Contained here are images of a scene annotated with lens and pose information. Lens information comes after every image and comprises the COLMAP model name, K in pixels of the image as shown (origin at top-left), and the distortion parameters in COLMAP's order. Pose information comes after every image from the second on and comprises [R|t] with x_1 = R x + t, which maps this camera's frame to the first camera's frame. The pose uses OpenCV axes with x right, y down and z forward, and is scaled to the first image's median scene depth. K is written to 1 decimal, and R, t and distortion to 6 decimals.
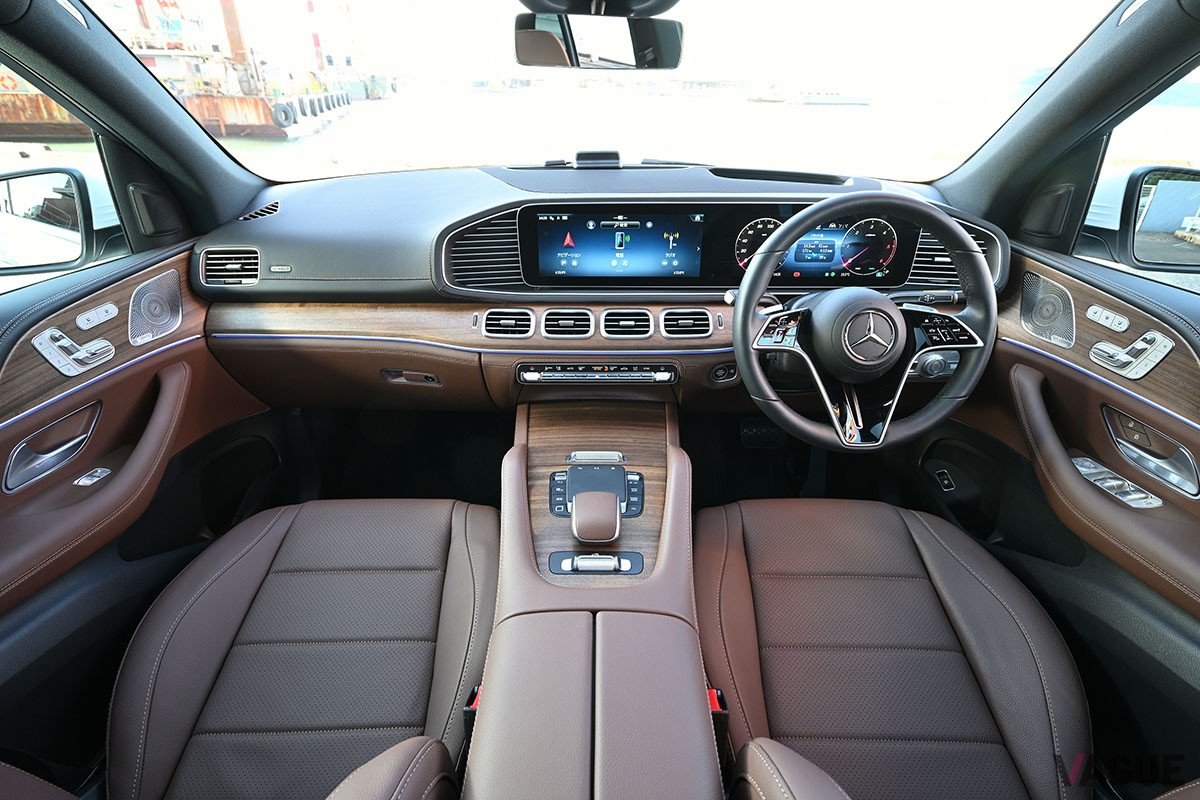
lens RADIAL K [[554.0, 0, 597.5], [0, 554.0, 385.8], [0, 0, 1]] dist [-0.000123, 0.000023]
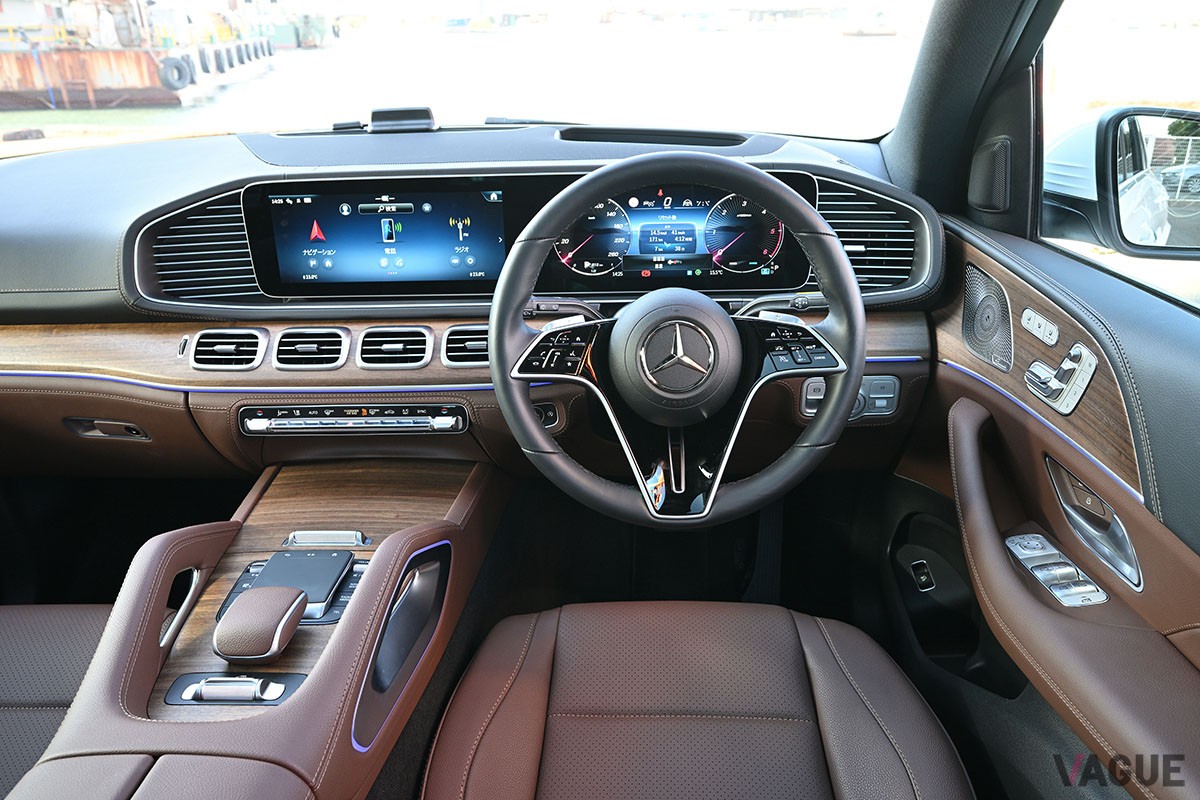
lens RADIAL K [[820.9, 0, 600.0], [0, 820.9, 400.0], [0, 0, 1]] dist [0.000155, -0.001469]
pose [[0.999317, -0.012967, -0.034614, 0.347095], [0.010760, 0.997942, -0.063215, 0.022003], [0.035362, 0.062799, 0.997400, -0.017589]]
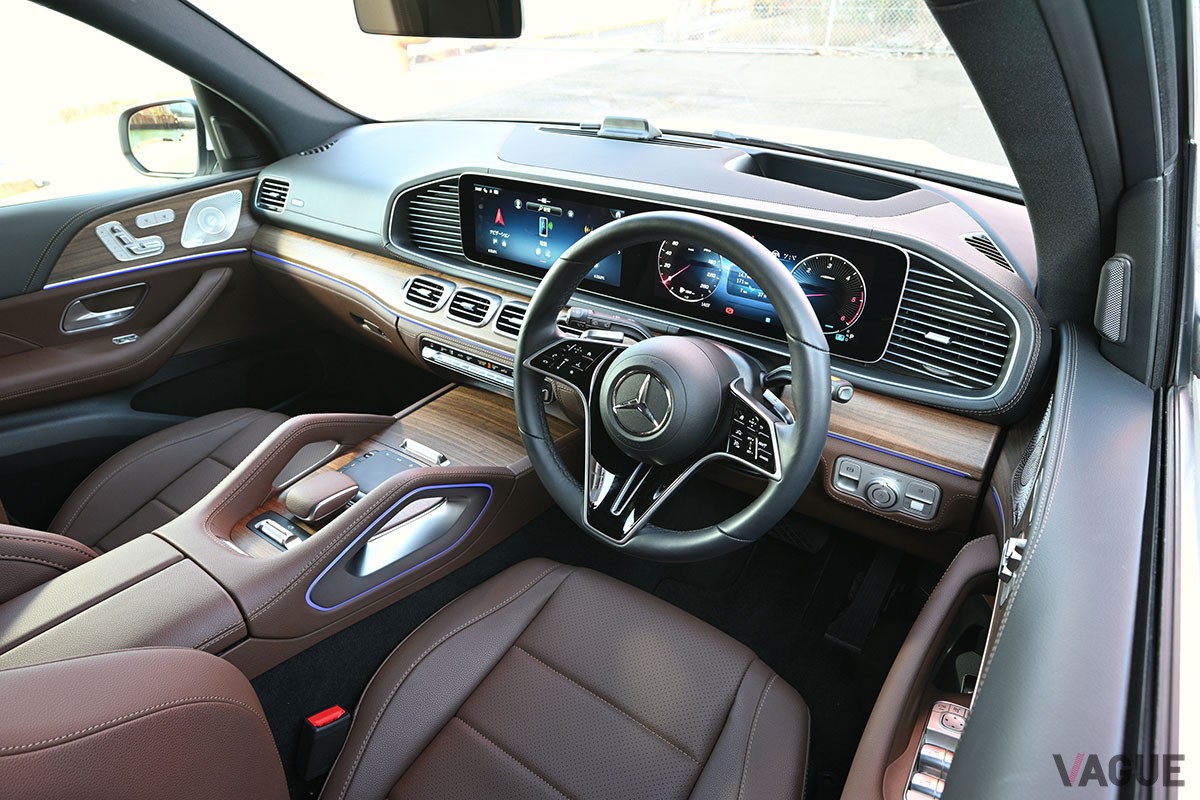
lens RADIAL K [[705.6, 0, 600.0], [0, 705.6, 400.0], [0, 0, 1]] dist [0.007896, 0.000766]
pose [[0.817774, 0.282332, -0.501532, 0.746721], [-0.266068, 0.958159, 0.105546, -0.145467], [0.510346, 0.047129, 0.858677, 0.118329]]
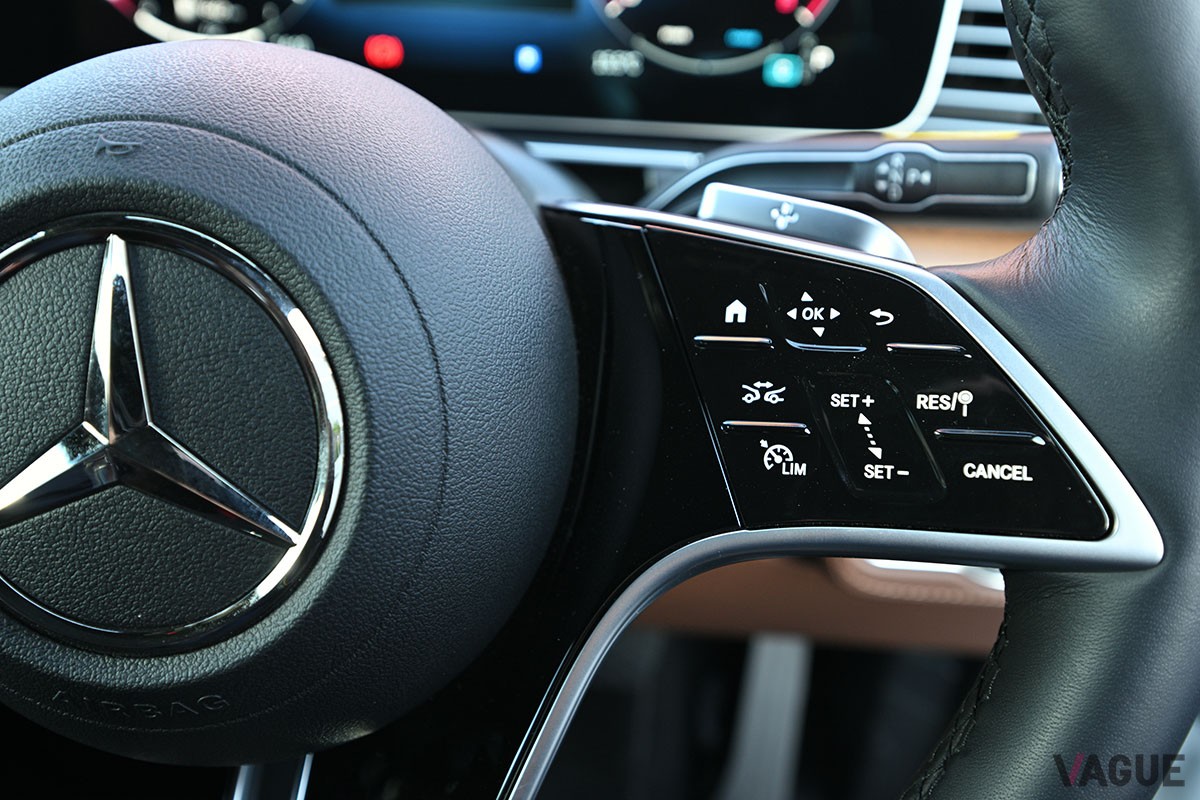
lens RADIAL K [[1015.9, 0, 600.0], [0, 1015.9, 400.0], [0, 0, 1]] dist [-0.002667, -0.001213]
pose [[0.997014, 0.041751, -0.064962, 0.486410], [-0.041510, 0.999125, 0.005067, -0.081636], [0.065117, -0.002355, 0.997875, 0.645091]]
